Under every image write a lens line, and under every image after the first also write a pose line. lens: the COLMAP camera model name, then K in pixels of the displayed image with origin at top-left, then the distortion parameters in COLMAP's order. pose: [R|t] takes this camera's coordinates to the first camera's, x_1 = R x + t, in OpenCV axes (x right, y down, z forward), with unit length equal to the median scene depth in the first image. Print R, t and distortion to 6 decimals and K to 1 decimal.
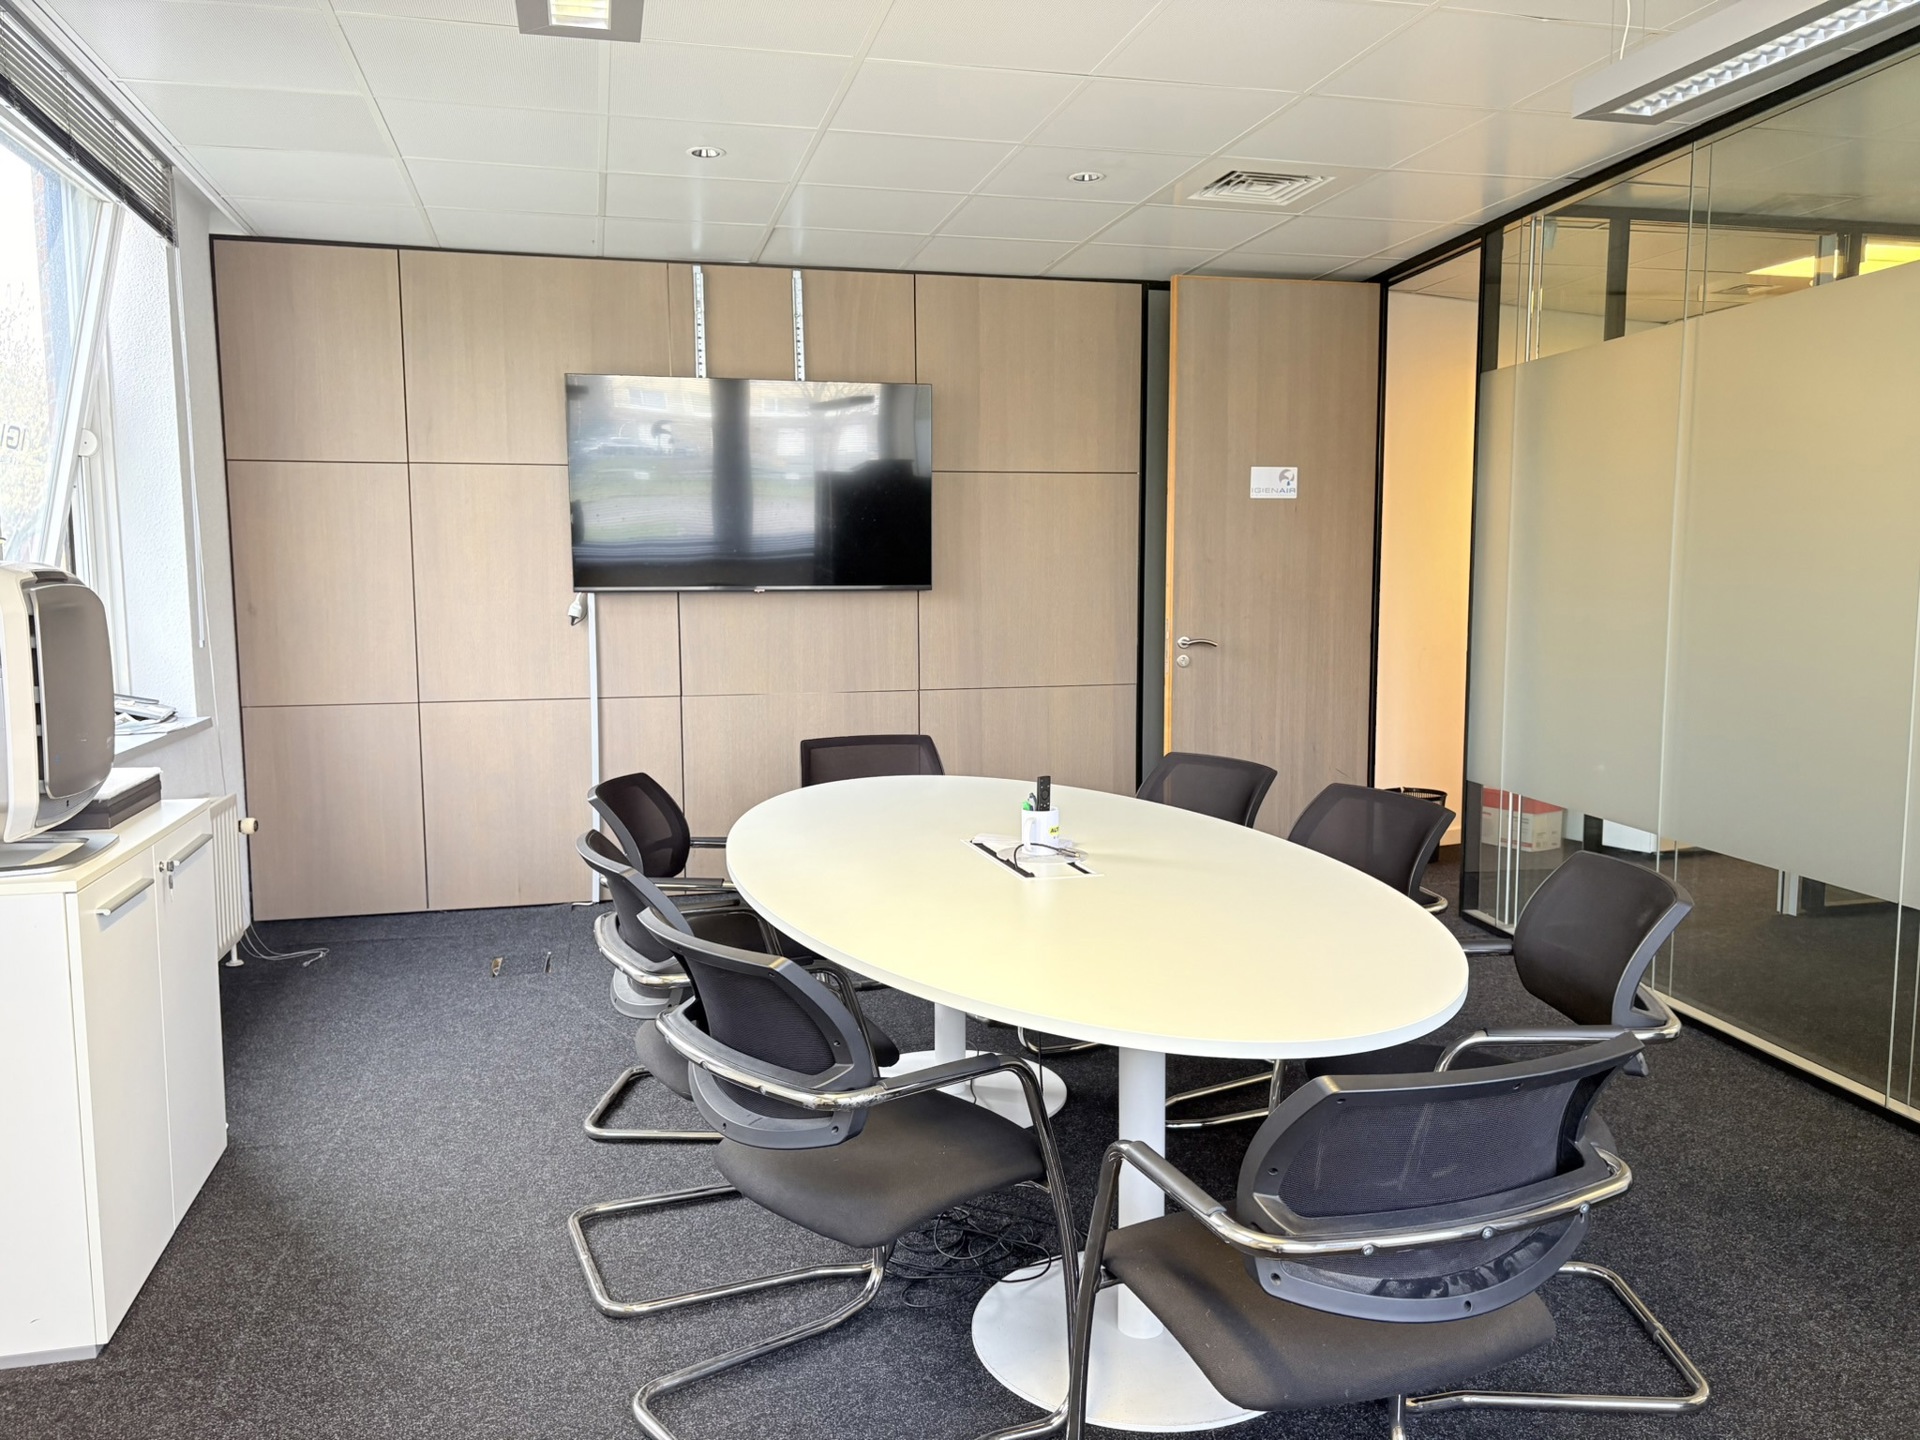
lens RADIAL K [[1445.2, 0, 951.9], [0, 1445.2, 715.1], [0, 0, 1]] dist [0.003292, 0.007582]
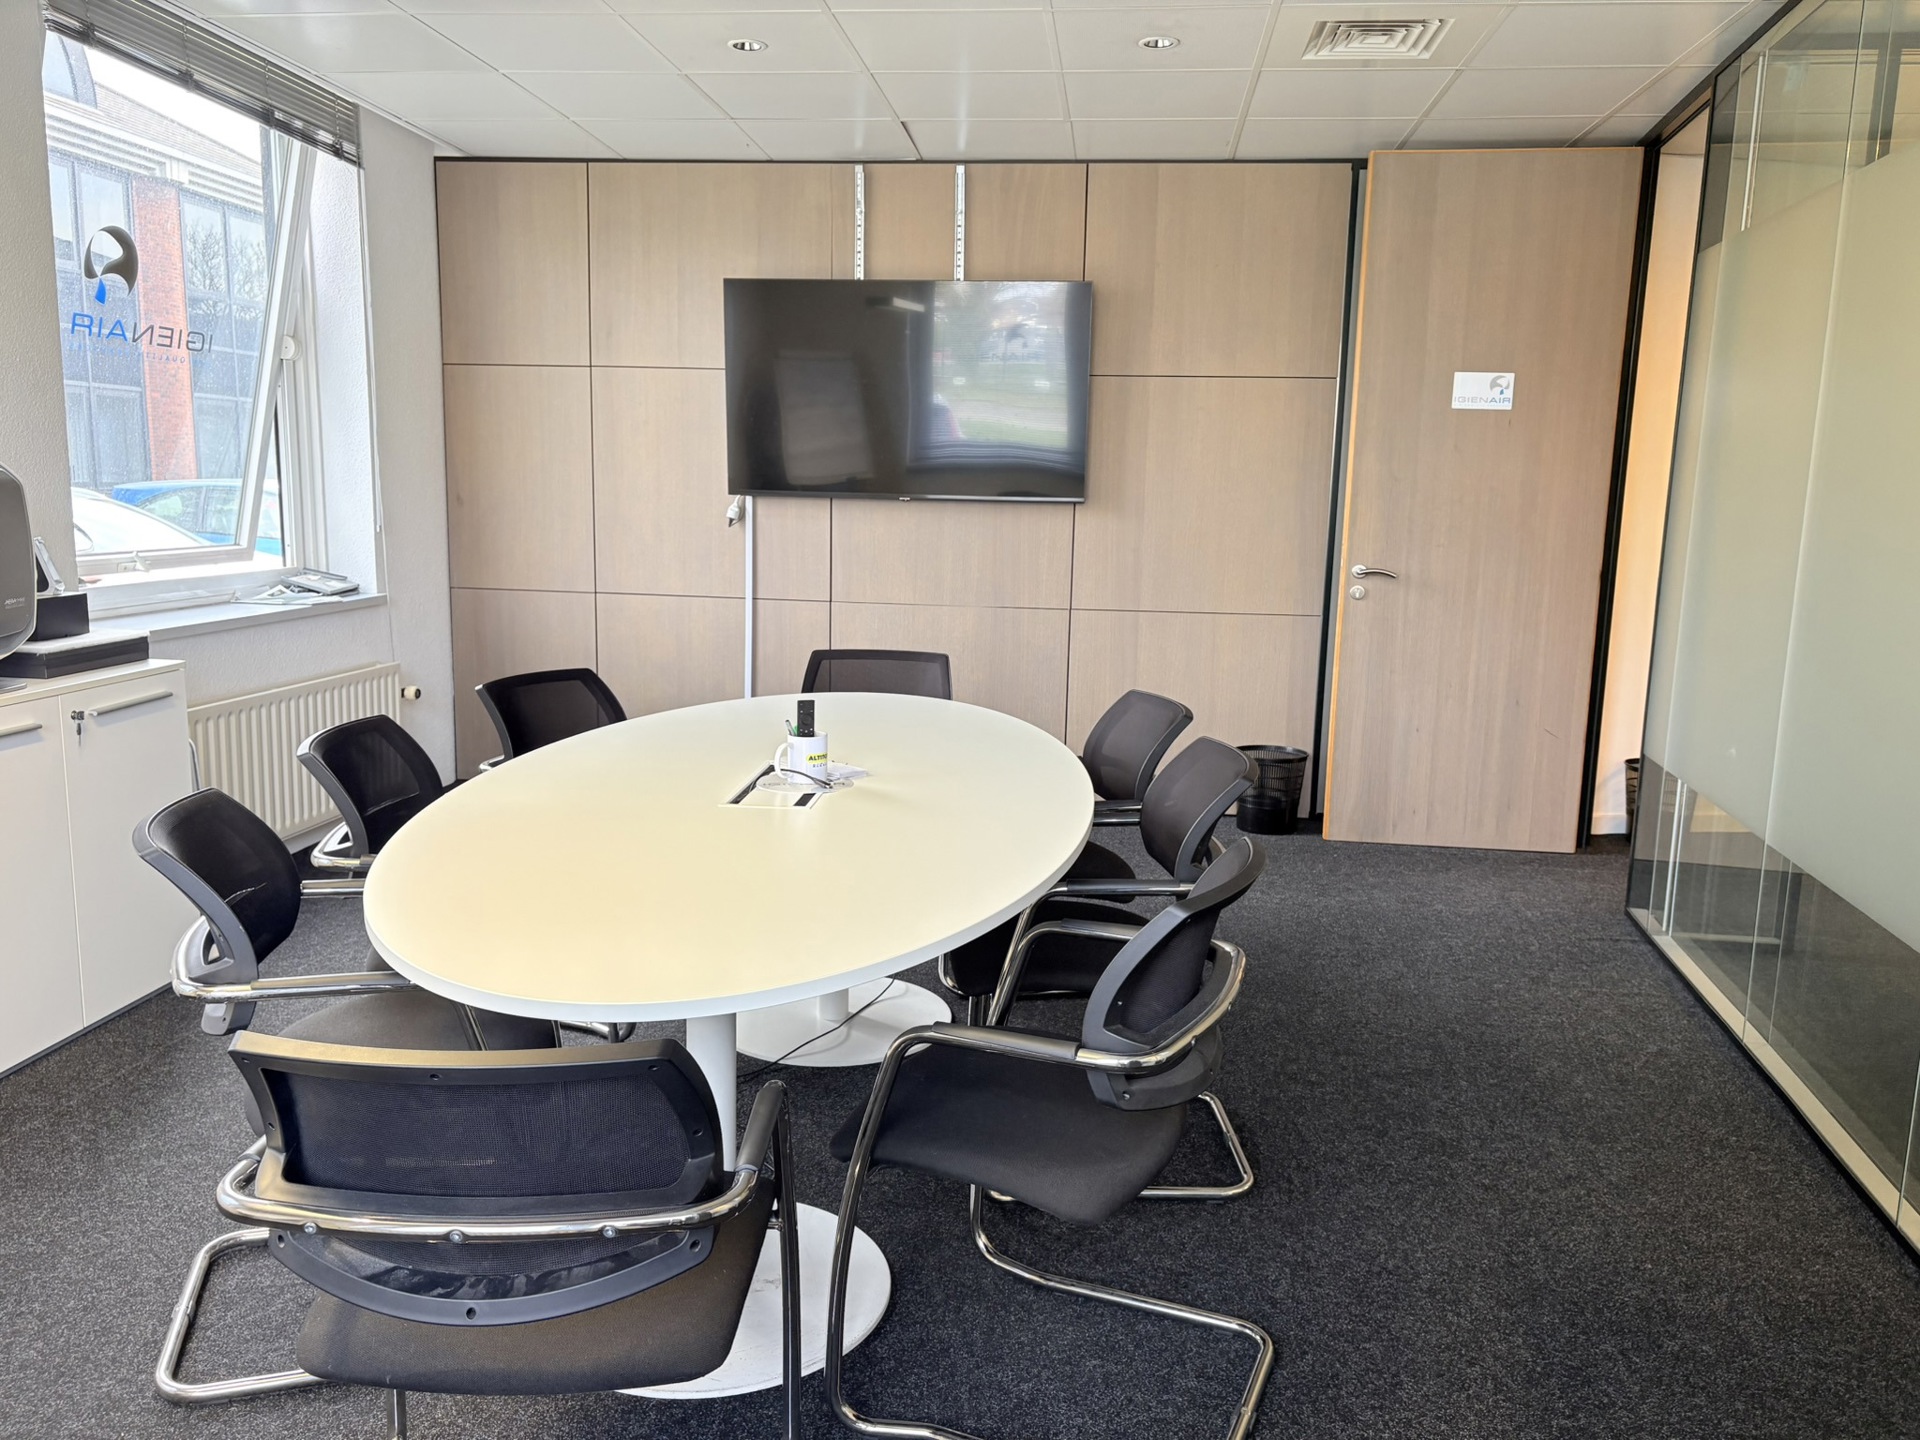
lens RADIAL K [[1445.2, 0, 951.9], [0, 1445.2, 715.1], [0, 0, 1]] dist [0.003292, 0.007582]
pose [[0.936376, 0.082932, -0.341060, 0.248296], [-0.062130, 0.995505, 0.071488, -0.011034], [0.345456, -0.045749, 0.937319, 0.078051]]
